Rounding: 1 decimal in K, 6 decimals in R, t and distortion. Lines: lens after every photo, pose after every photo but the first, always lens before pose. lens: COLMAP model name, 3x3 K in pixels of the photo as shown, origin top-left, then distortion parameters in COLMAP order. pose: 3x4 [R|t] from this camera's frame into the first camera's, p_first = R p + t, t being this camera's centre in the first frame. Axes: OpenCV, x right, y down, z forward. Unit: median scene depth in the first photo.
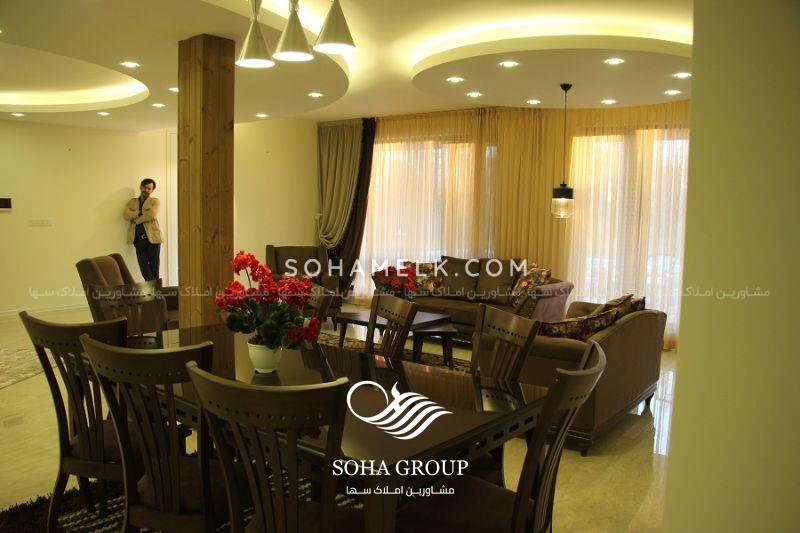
lens RADIAL K [[662.7, 0, 399.6], [0, 662.7, 265.4], [0, 0, 1]] dist [-0.126116, 0.028884]
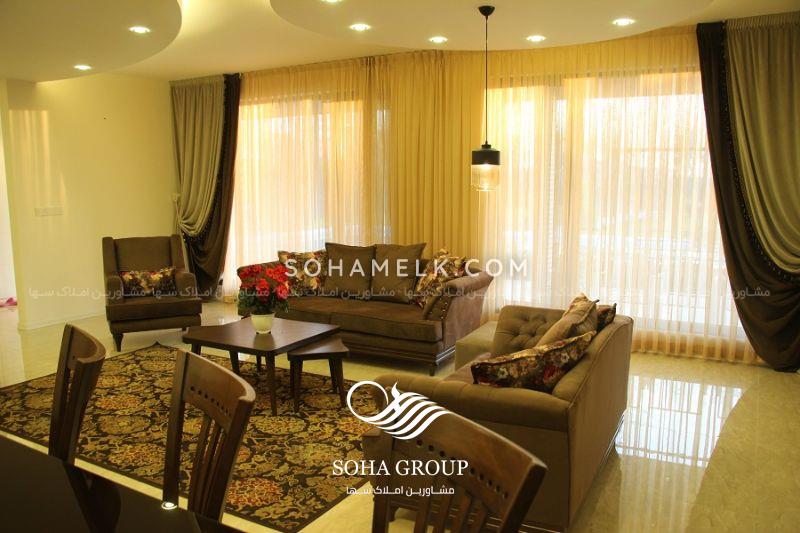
lens RADIAL K [[662.7, 0, 402.8], [0, 662.7, 266.5], [0, 0, 1]] dist [-0.126116, 0.028884]
pose [[0.985392, -0.042971, 0.164790, 0.023416], [0.036399, 0.998425, 0.042696, -0.017210], [-0.166365, -0.036074, 0.985404, 0.209530]]
